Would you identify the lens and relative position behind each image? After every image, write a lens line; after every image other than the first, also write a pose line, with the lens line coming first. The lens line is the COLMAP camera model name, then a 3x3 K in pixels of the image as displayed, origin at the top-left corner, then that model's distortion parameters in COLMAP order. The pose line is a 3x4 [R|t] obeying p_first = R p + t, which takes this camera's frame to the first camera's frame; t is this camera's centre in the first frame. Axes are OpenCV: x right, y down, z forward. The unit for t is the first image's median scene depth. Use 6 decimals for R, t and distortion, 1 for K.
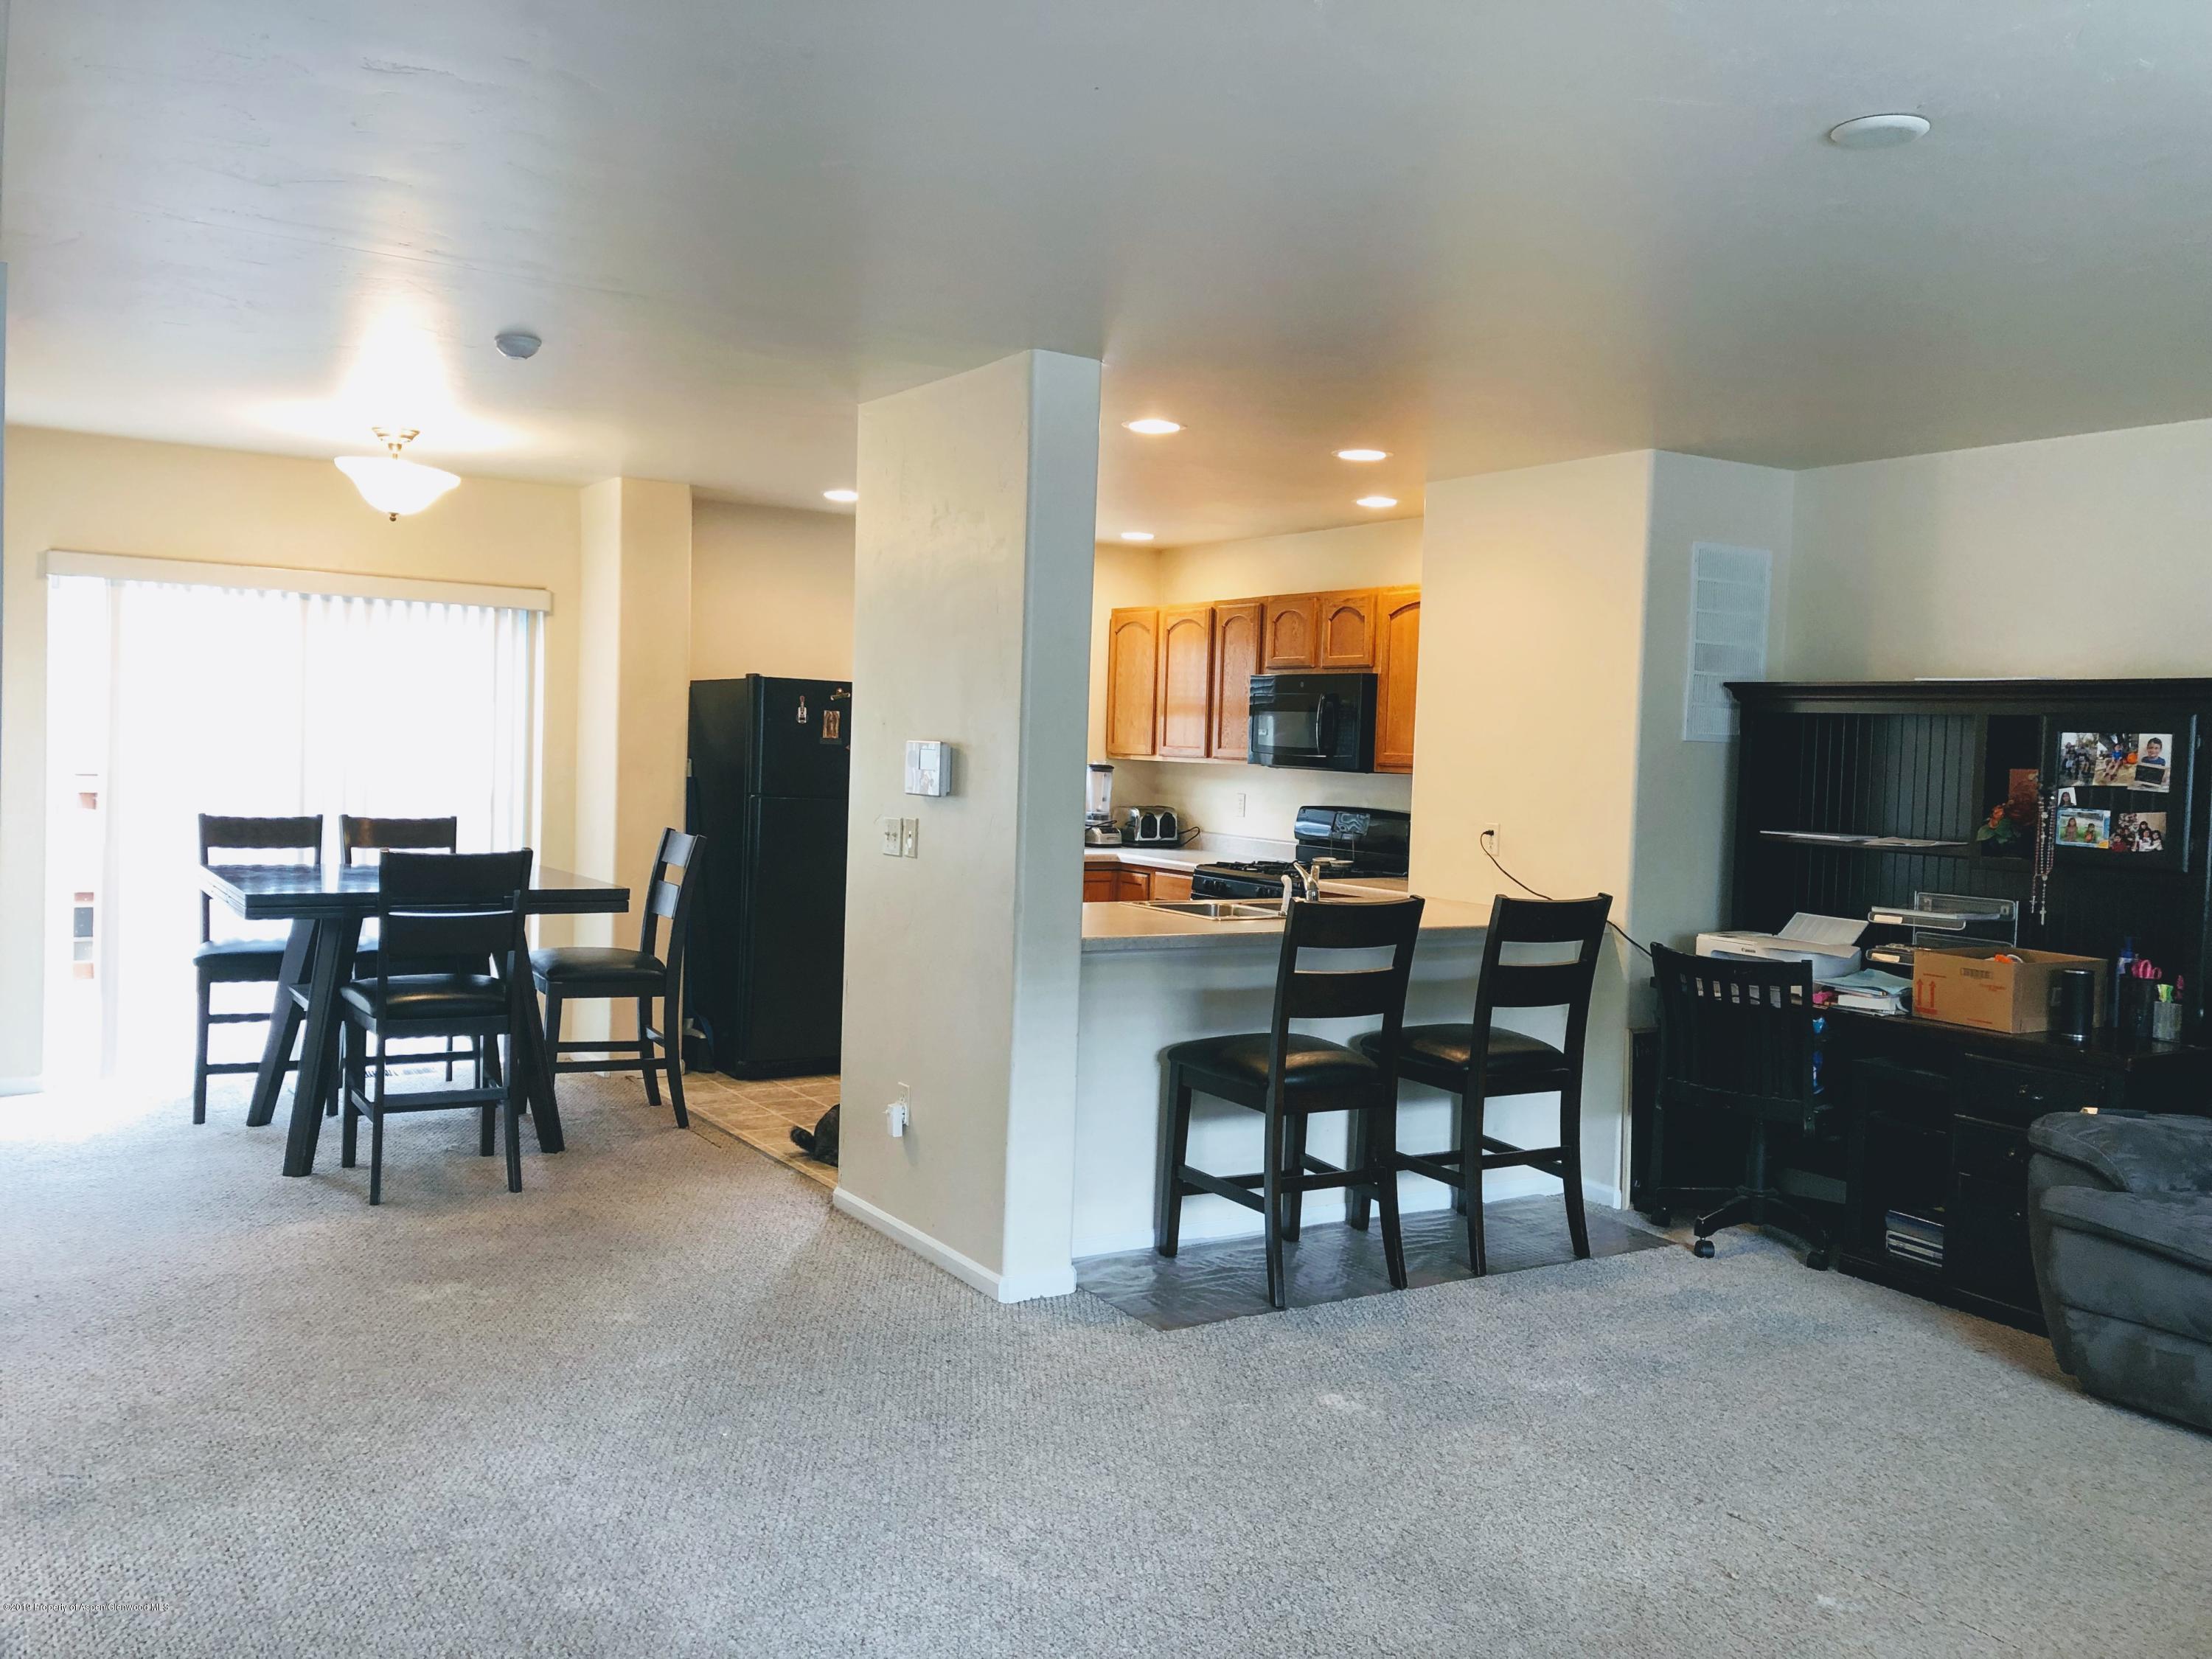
lens RADIAL K [[1802.5, 0, 1104.5], [0, 1802.5, 831.5], [0, 0, 1]] dist [0.007154, -0.006862]
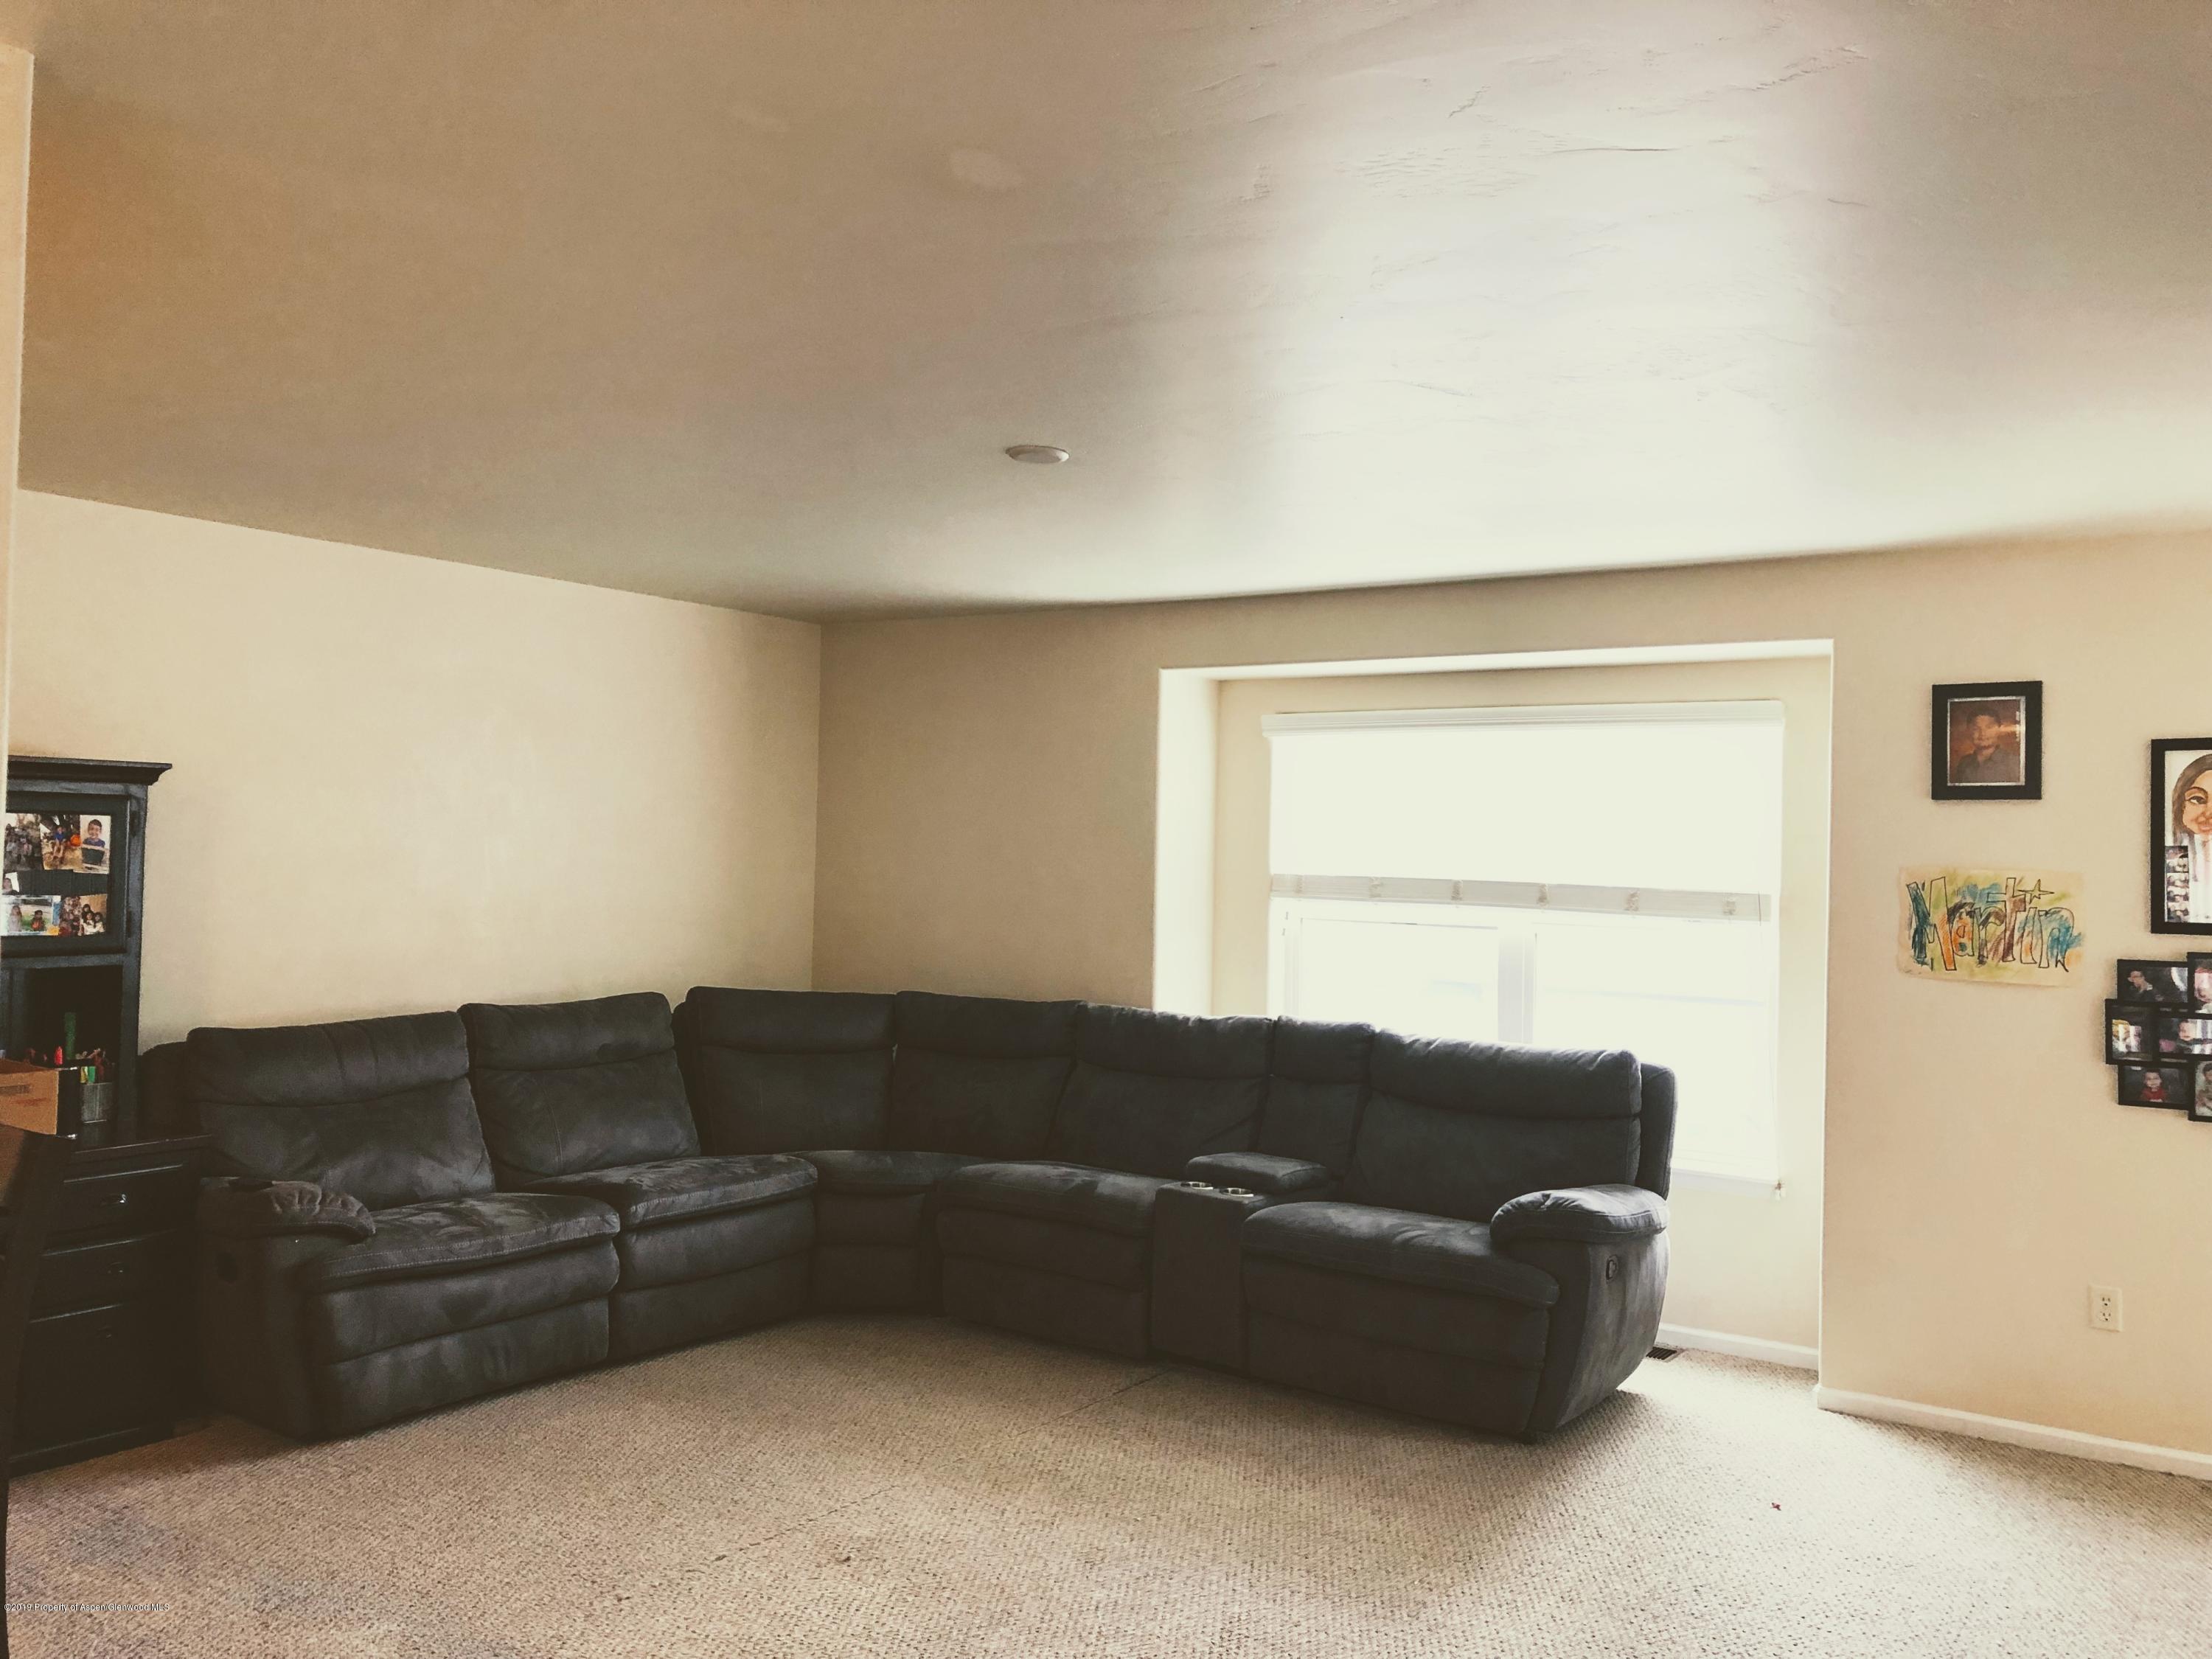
lens RADIAL K [[1802.5, 0, 1102.9], [0, 1802.5, 823.9], [0, 0, 1]] dist [0.007154, -0.006862]
pose [[-0.402374, -0.033340, 0.914868, -0.335572], [0.006802, 0.999200, 0.039405, -0.051889], [-0.915450, 0.022078, -0.401826, 0.546244]]
